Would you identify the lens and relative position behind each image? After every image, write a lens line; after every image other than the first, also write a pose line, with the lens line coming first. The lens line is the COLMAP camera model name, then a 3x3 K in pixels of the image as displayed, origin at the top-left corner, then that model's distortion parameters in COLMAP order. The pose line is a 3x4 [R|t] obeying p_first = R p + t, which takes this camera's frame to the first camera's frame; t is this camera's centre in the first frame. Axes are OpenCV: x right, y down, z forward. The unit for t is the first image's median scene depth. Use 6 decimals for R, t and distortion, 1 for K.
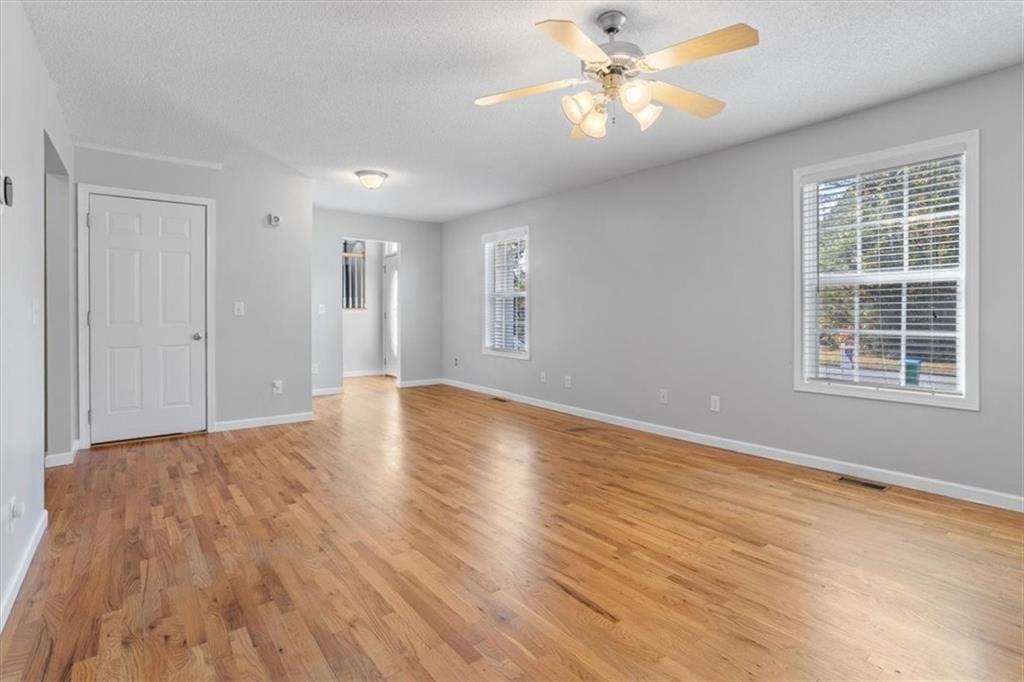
lens RADIAL K [[503.3, 0, 509.3], [0, 503.3, 320.1], [0, 0, 1]] dist [-0.044392, 0.022572]
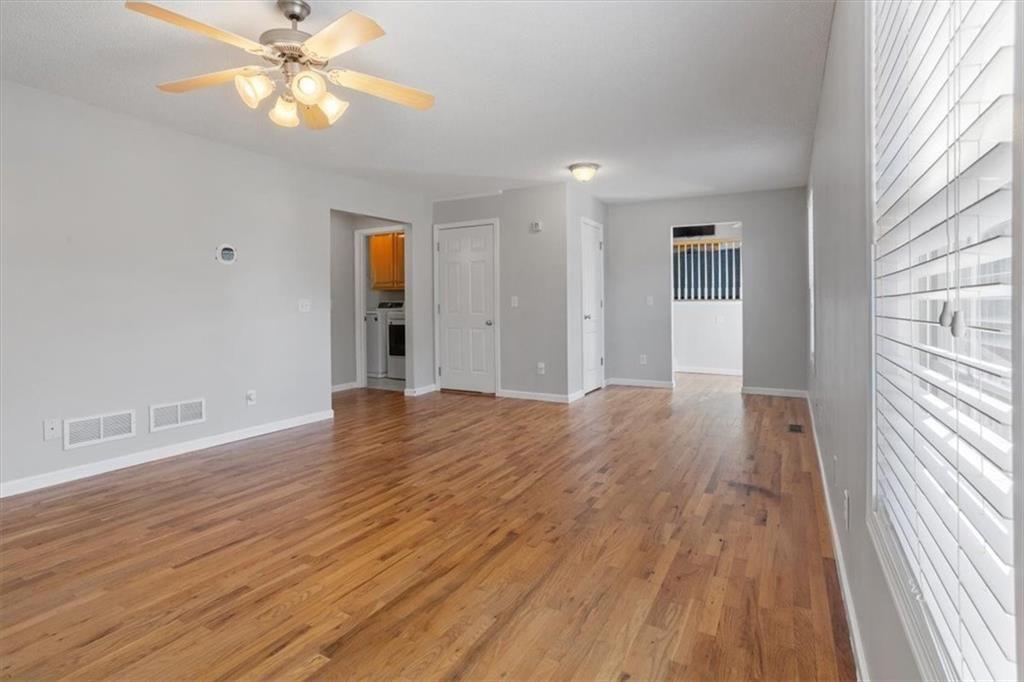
lens RADIAL K [[503.3, 0, 509.3], [0, 503.3, 320.1], [0, 0, 1]] dist [-0.044392, 0.022572]
pose [[0.396376, 0.025966, -0.917721, 0.990999], [-0.009963, 0.999663, 0.023981, -0.011255], [0.918034, -0.000362, 0.396501, 0.787929]]
